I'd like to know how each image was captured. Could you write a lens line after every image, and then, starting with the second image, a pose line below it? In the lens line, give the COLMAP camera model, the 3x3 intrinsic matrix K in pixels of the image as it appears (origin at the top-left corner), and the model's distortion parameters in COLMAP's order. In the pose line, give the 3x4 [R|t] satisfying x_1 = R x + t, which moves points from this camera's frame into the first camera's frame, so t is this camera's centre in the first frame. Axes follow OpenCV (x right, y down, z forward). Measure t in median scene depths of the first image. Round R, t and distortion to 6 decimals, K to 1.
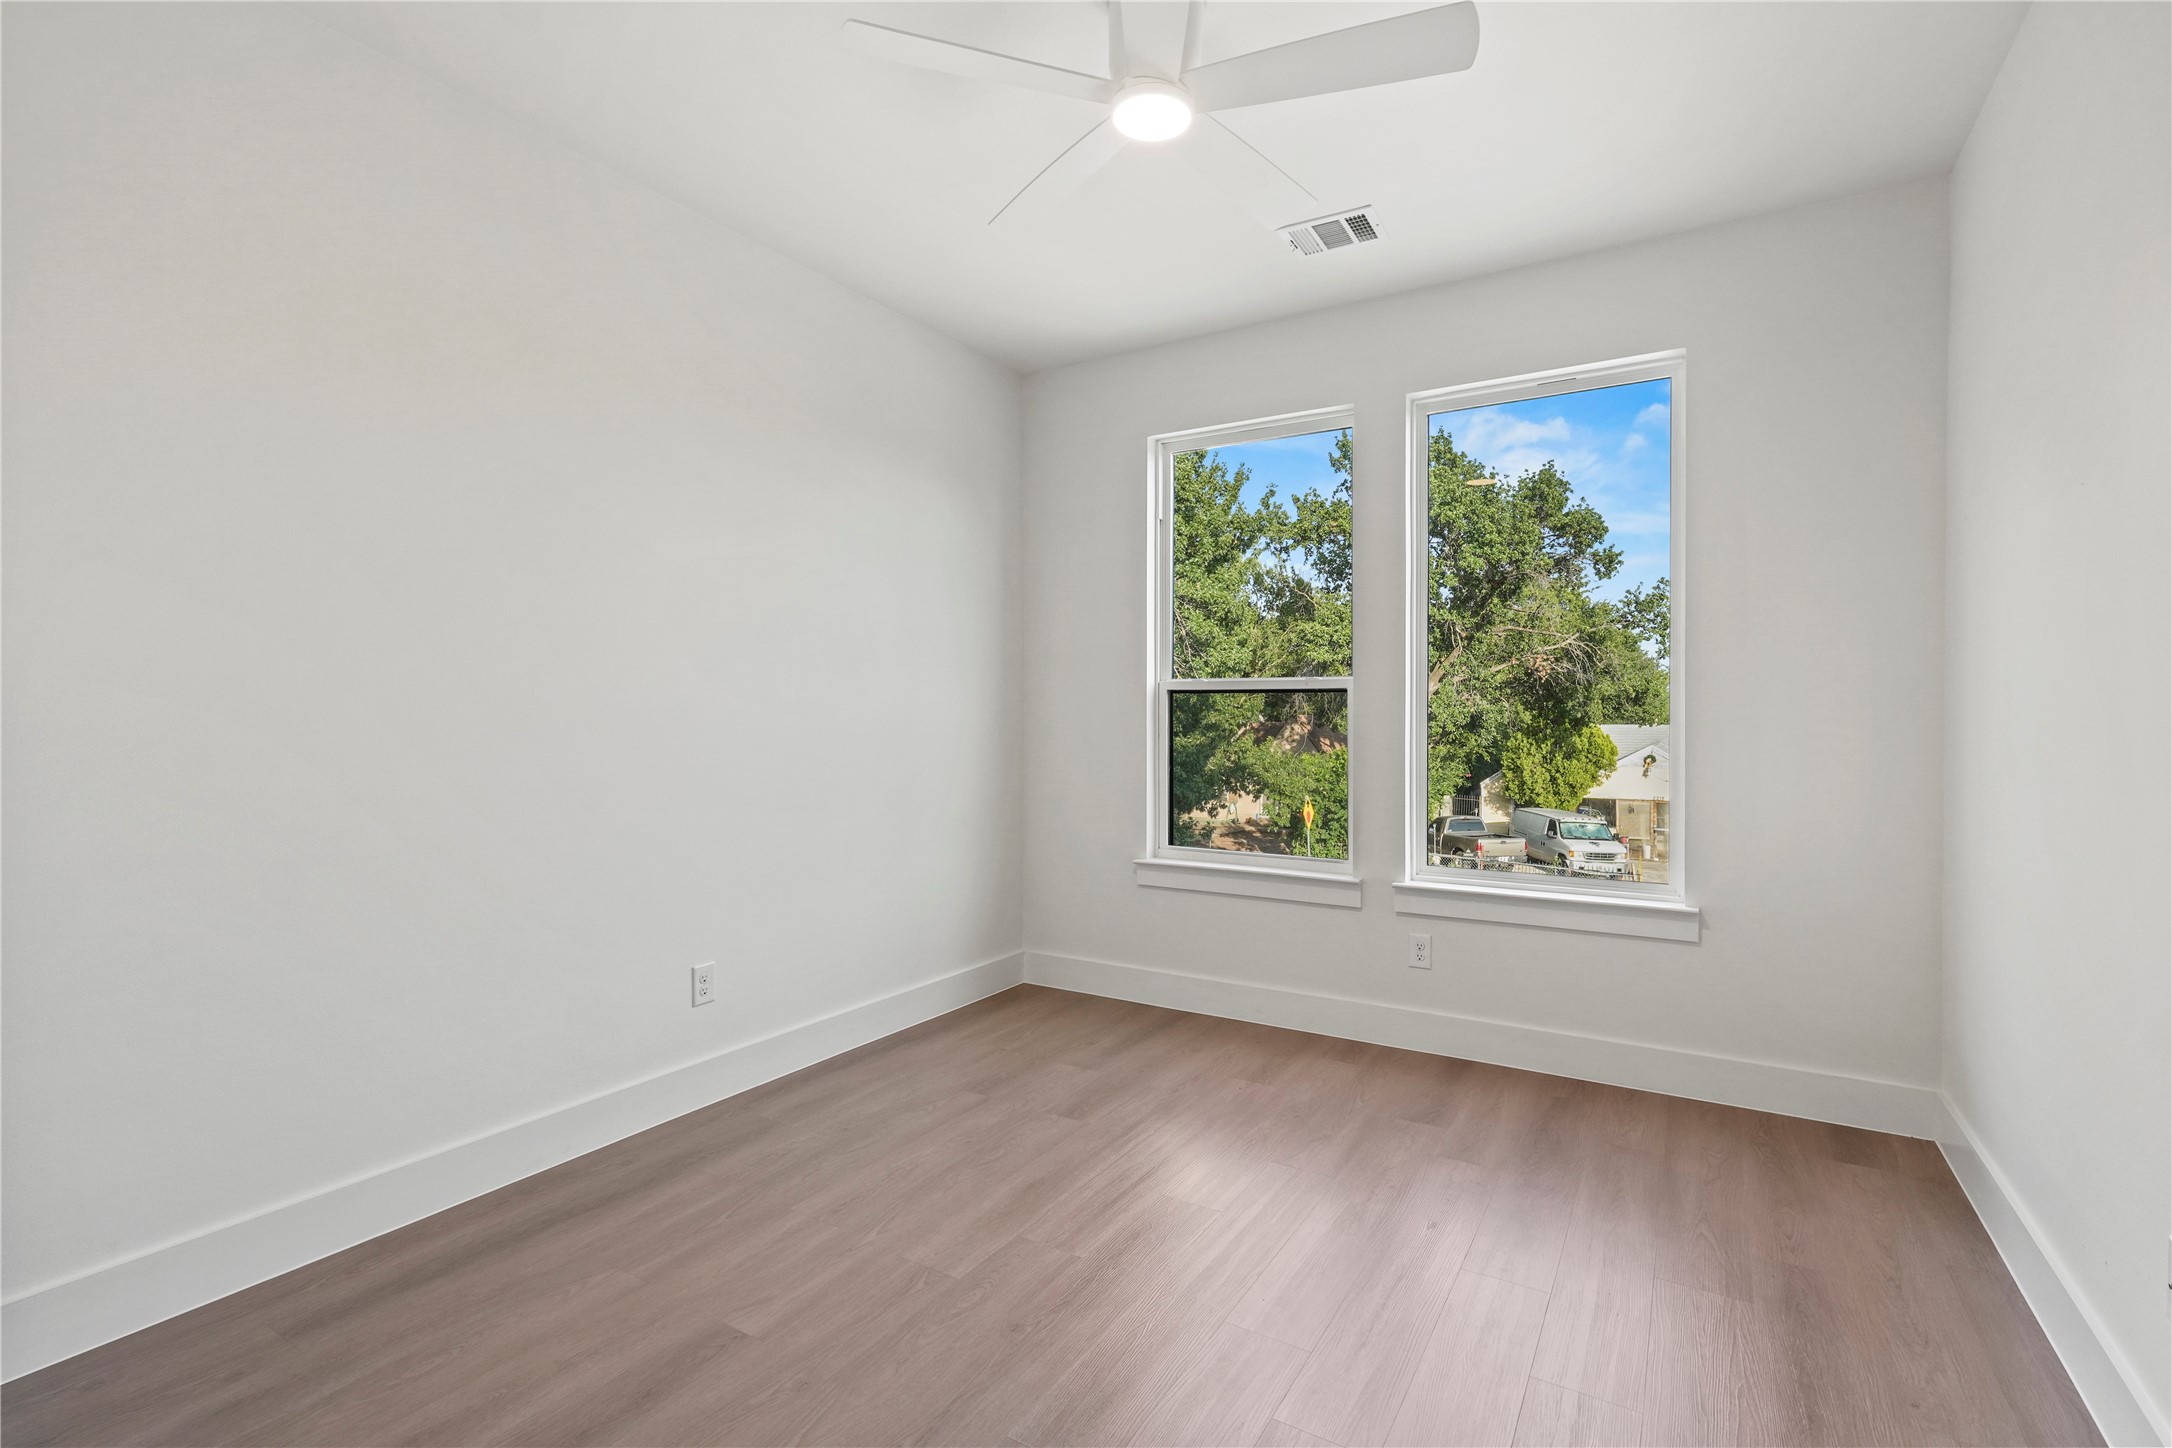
lens RADIAL K [[1005.3, 0, 1076.7], [0, 1005.3, 704.9], [0, 0, 1]] dist [-0.005330, 0.002404]
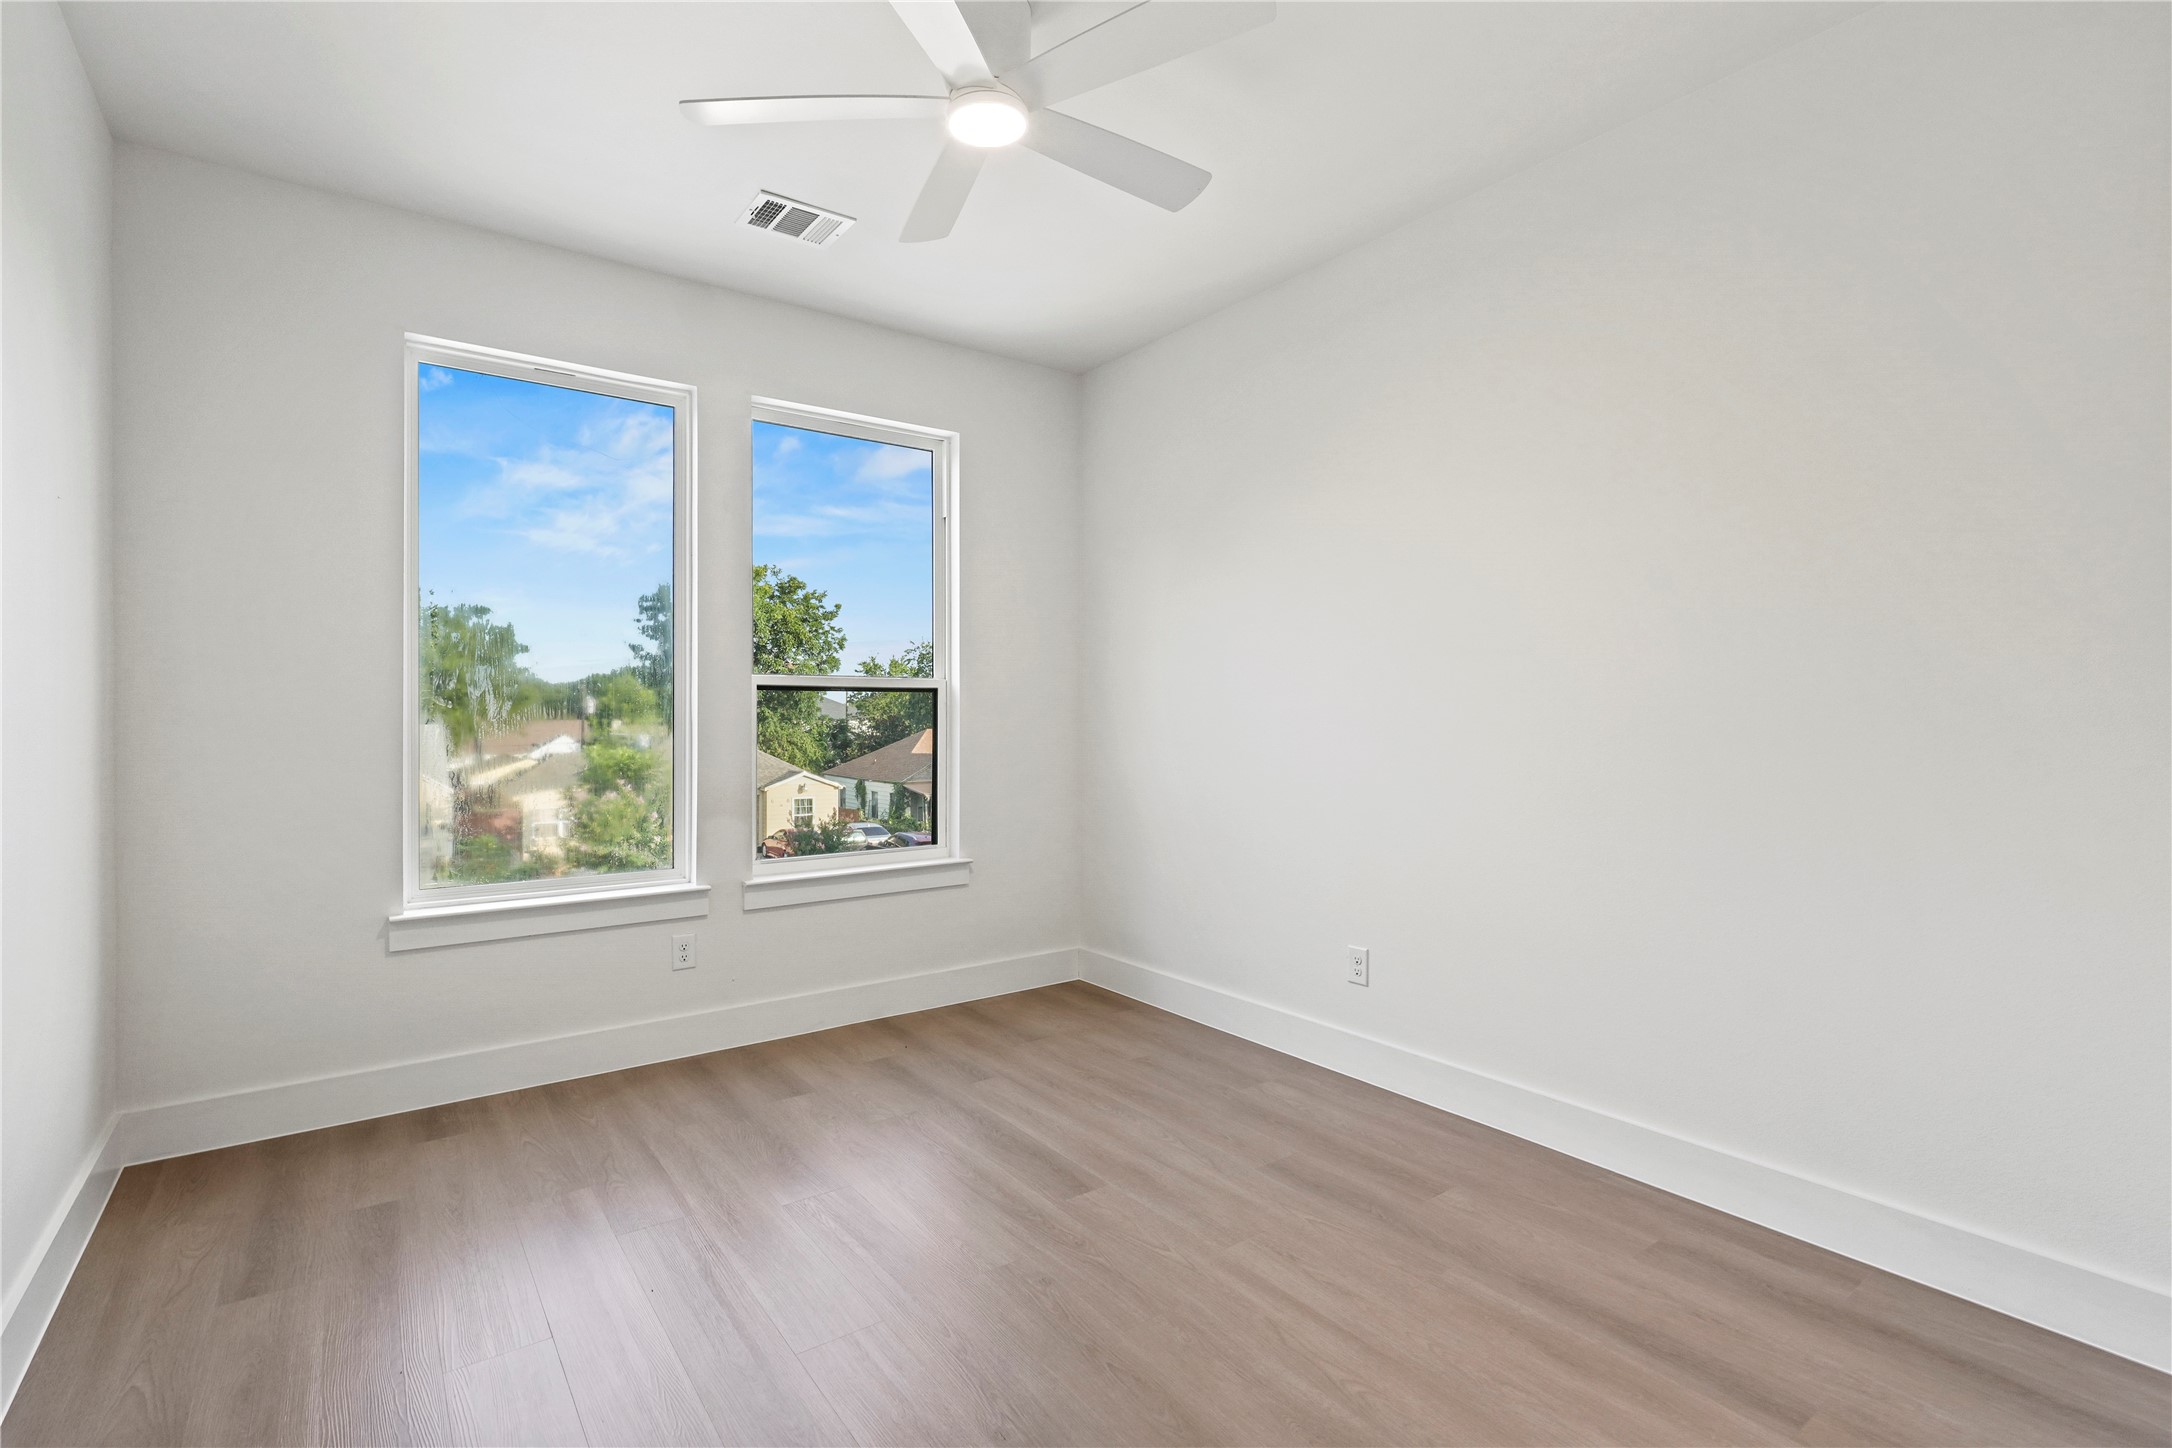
lens RADIAL K [[1005.3, 0, 1096.6], [0, 1005.3, 719.8], [0, 0, 1]] dist [-0.005330, 0.002404]
pose [[0.346919, -0.004544, 0.937884, -0.455360], [-0.009603, 0.999919, 0.008397, 0.004323], [-0.937846, -0.011920, 0.346847, 0.300429]]
